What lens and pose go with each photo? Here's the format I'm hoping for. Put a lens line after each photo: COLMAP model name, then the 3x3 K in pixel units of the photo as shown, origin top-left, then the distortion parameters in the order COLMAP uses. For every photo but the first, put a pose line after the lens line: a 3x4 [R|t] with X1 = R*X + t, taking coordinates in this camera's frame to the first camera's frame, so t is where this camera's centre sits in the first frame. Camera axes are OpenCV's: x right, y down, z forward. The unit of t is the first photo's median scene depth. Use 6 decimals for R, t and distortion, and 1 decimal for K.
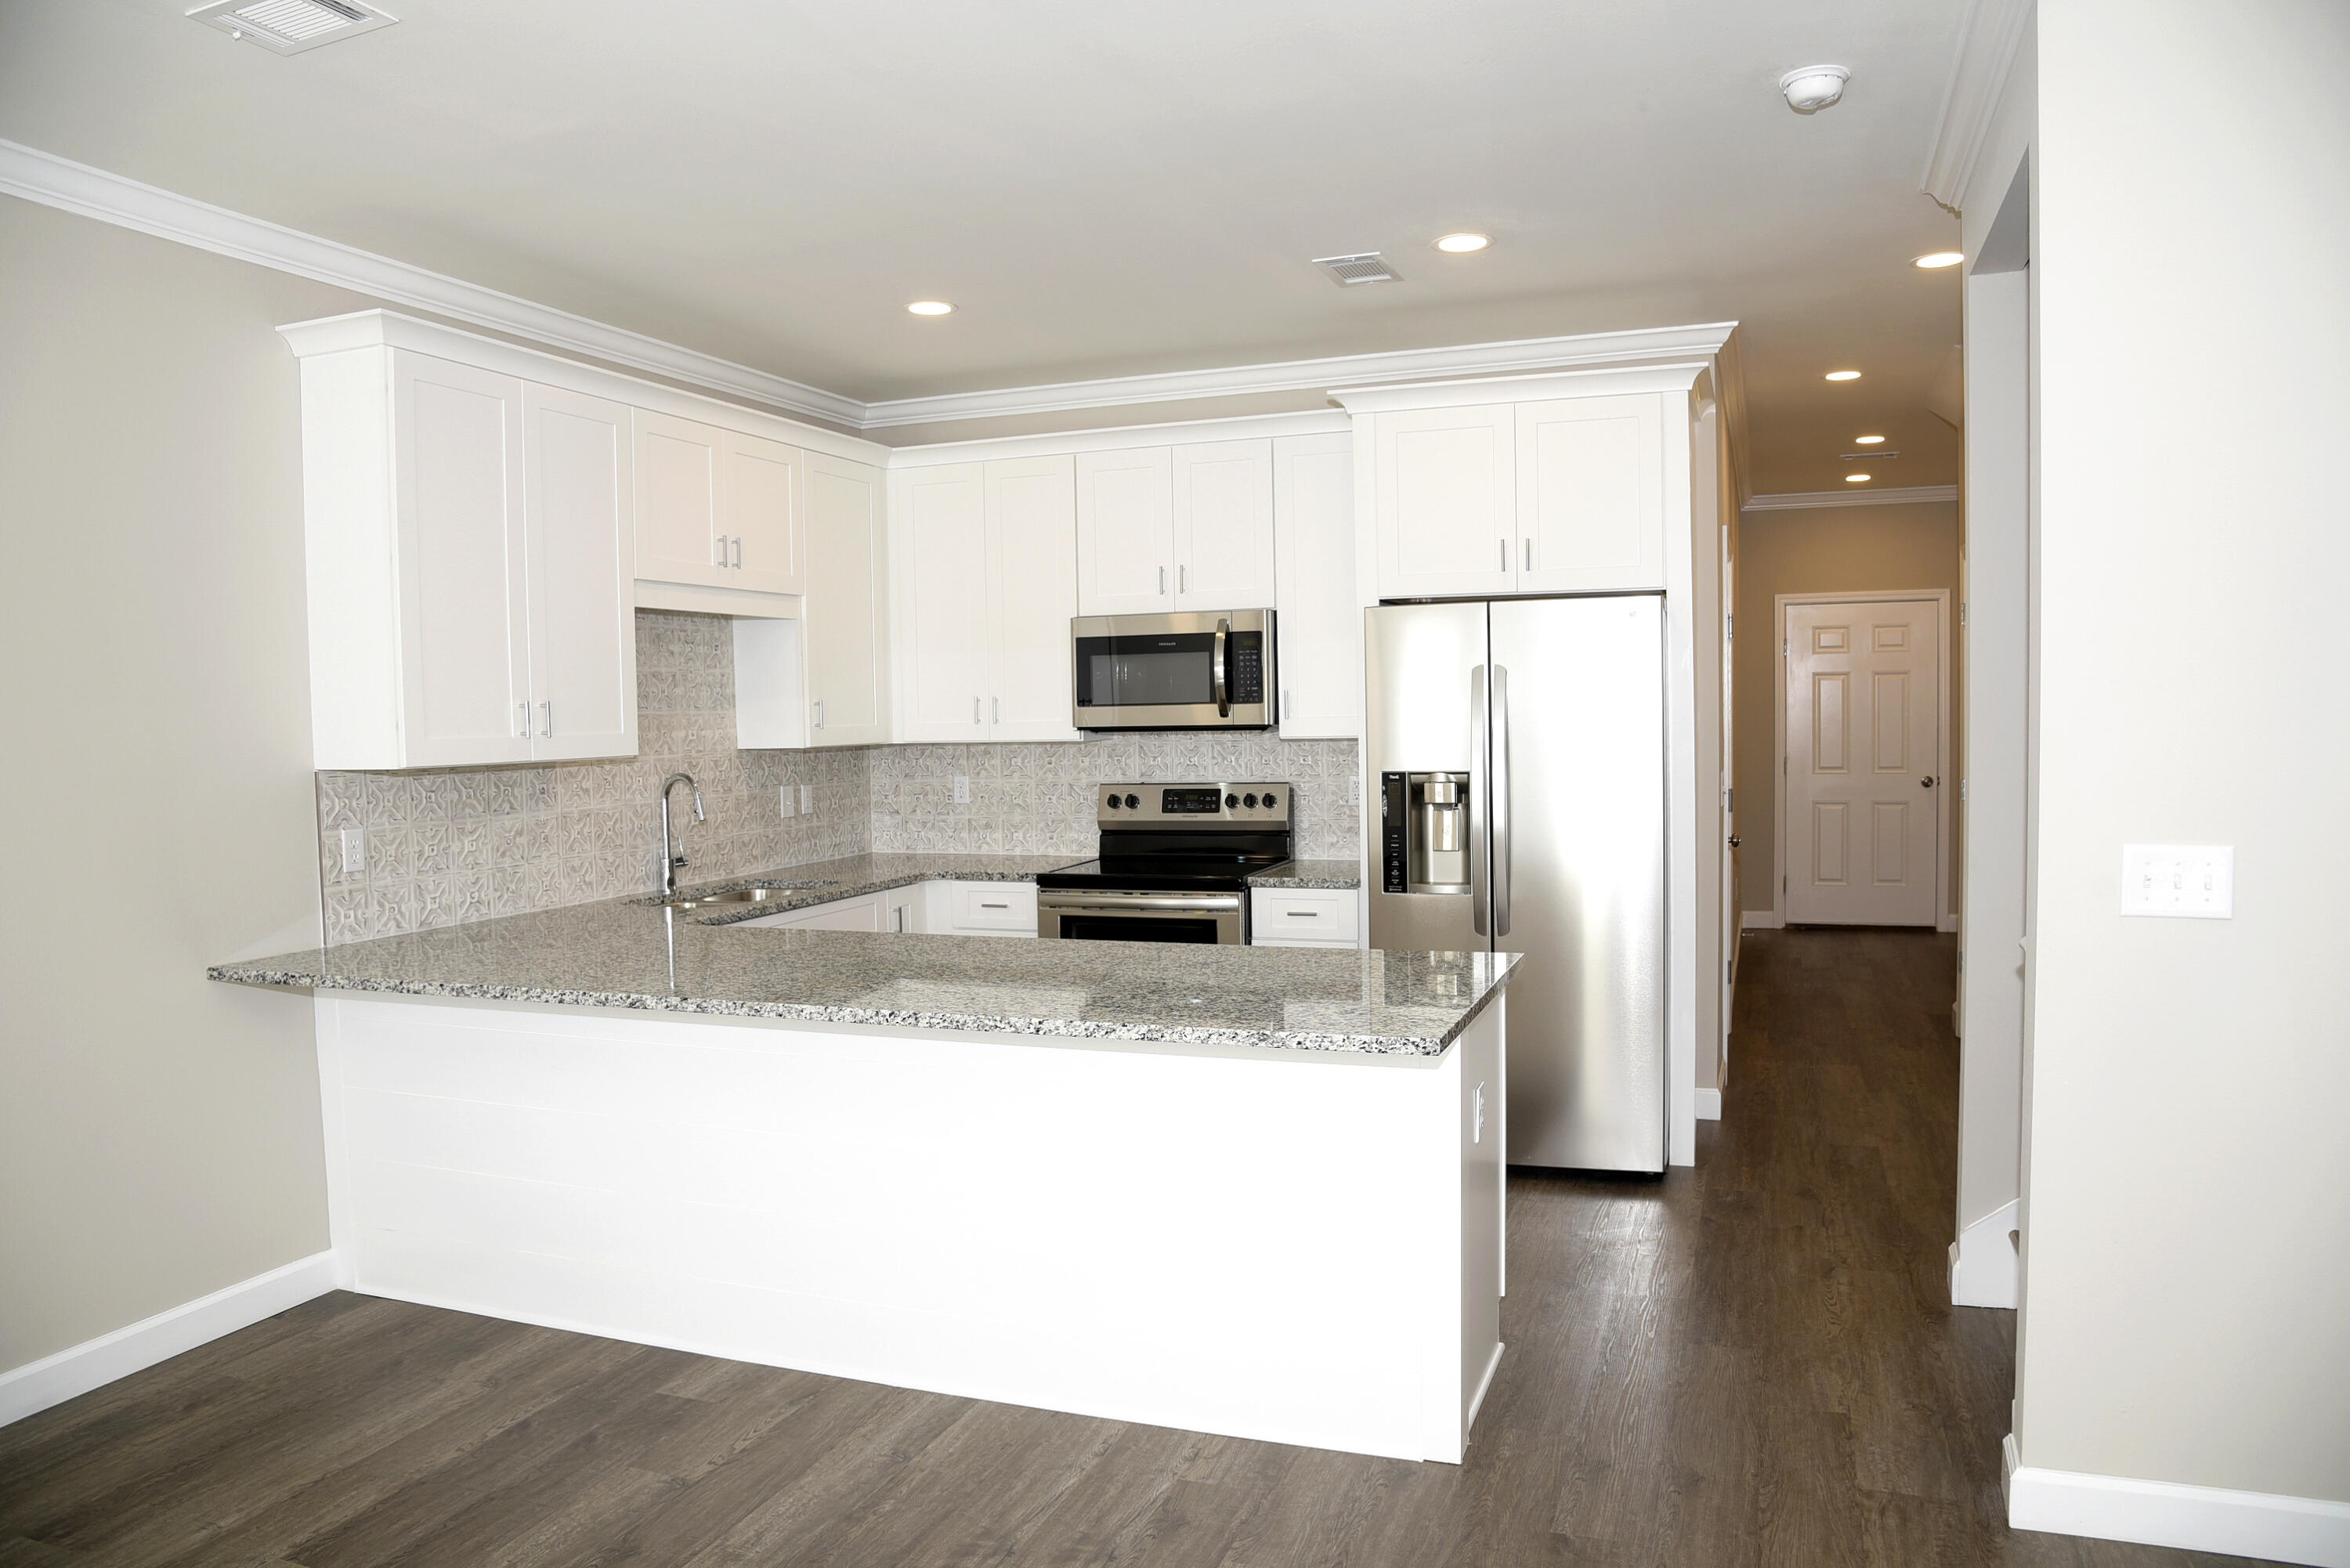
lens RADIAL K [[1607.4, 0, 1157.4], [0, 1607.4, 787.7], [0, 0, 1]] dist [-0.077589, 0.023682]
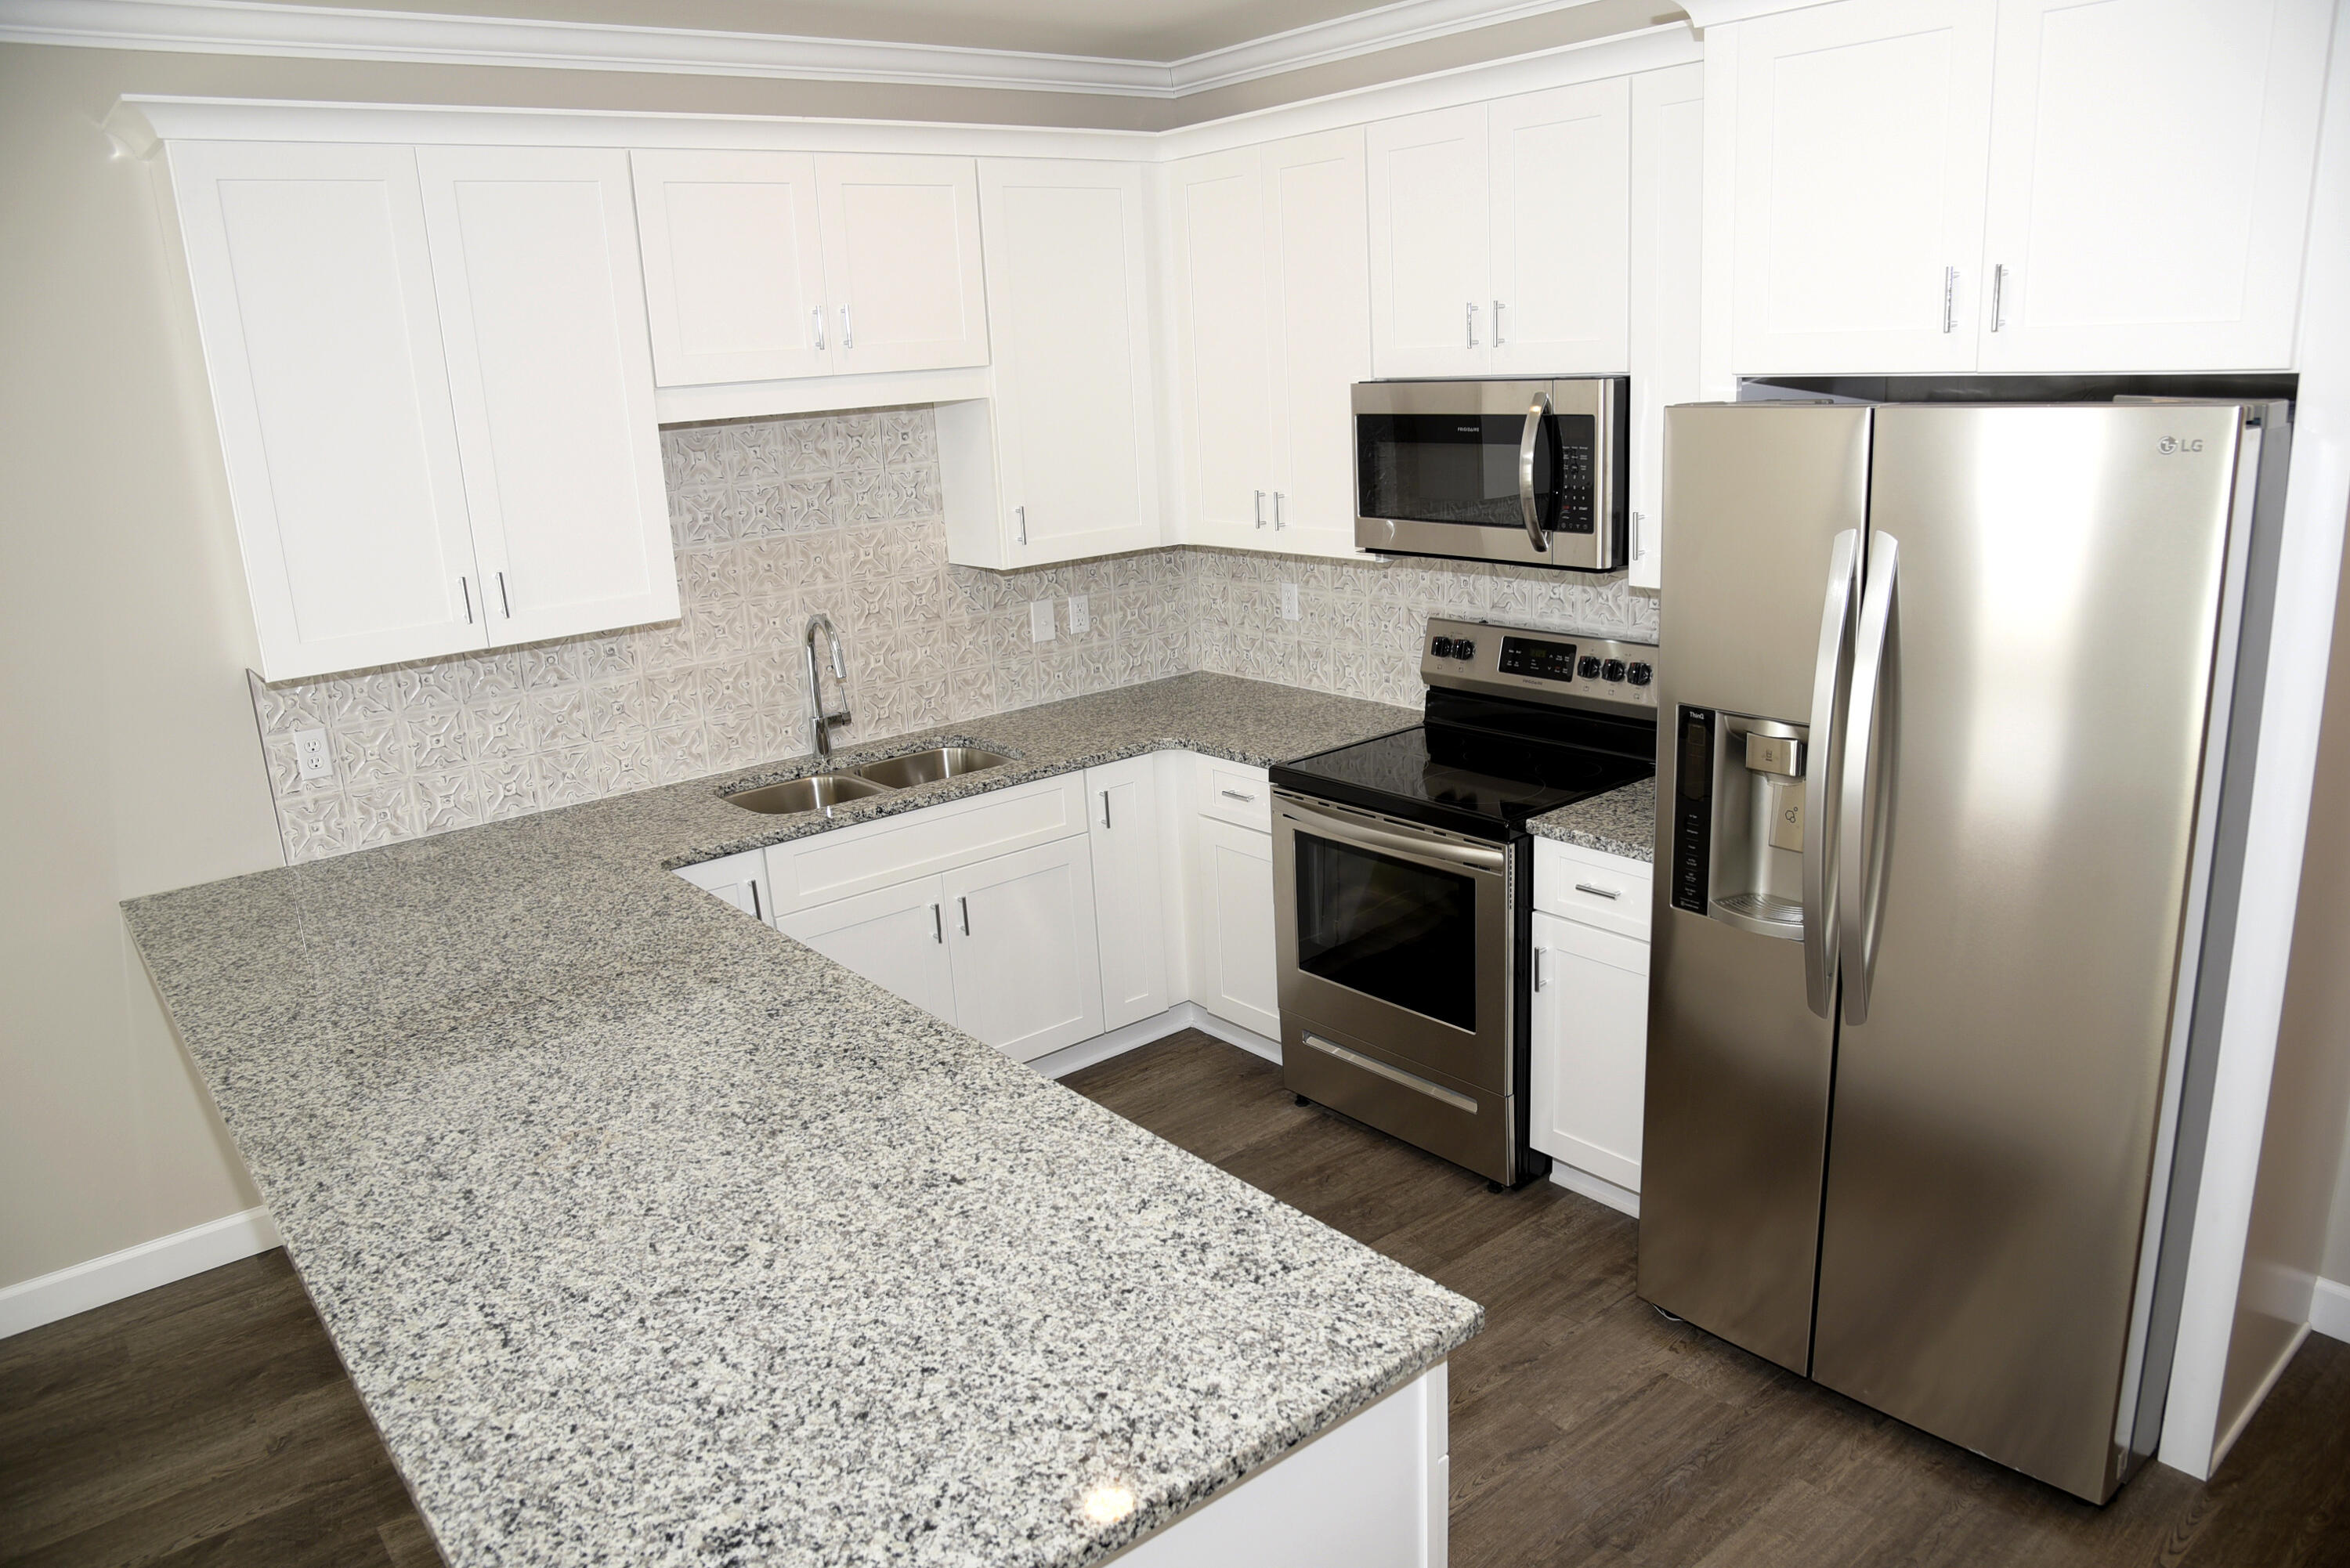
lens RADIAL K [[1607.4, 0, 1171.4], [0, 1607.4, 794.7], [0, 0, 1]] dist [-0.077589, 0.023682]
pose [[0.863307, 0.109494, -0.492658, 0.237077], [0.011515, 0.971653, 0.236129, -0.101289], [0.504548, -0.209525, 0.837574, 0.385706]]
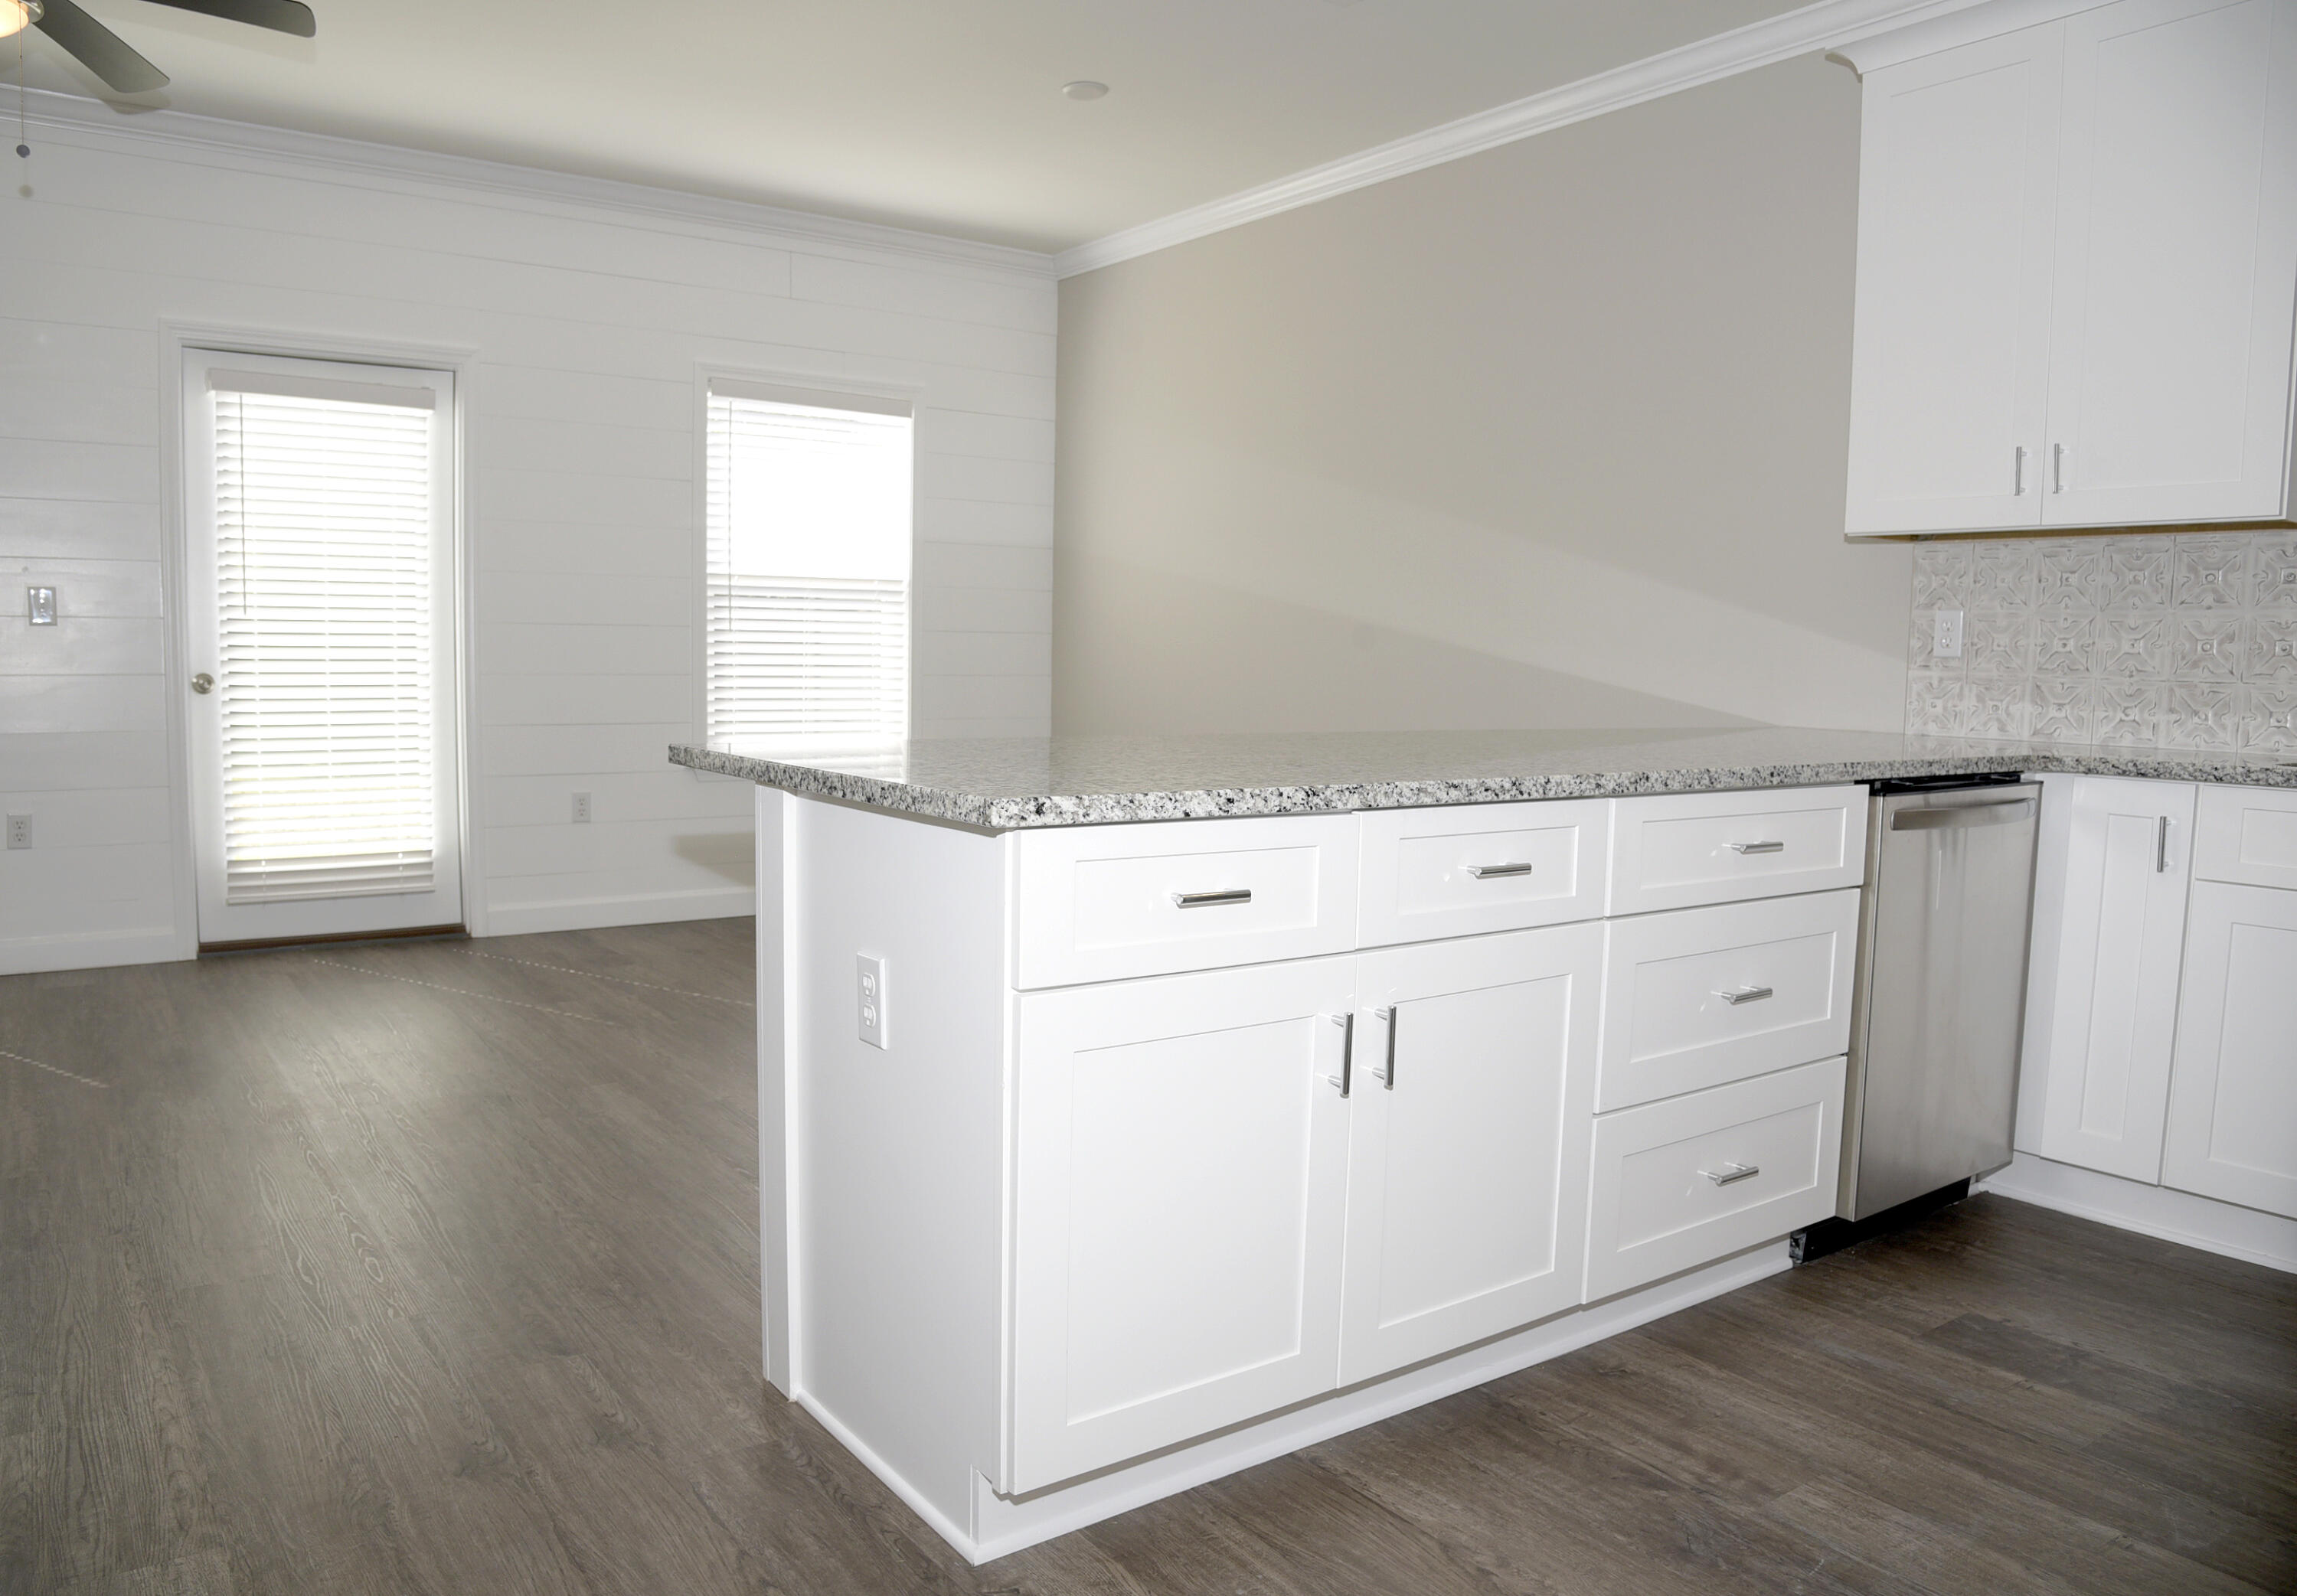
lens RADIAL K [[1579.3, 0, 1127.3], [0, 1579.3, 799.9], [0, 0, 1]] dist [-0.049562, -0.000947]
pose [[-0.549007, 0.092025, -0.830736, 0.377200], [-0.045119, 0.989208, 0.139398, 0.022974], [0.834599, 0.114012, -0.538930, 0.823767]]
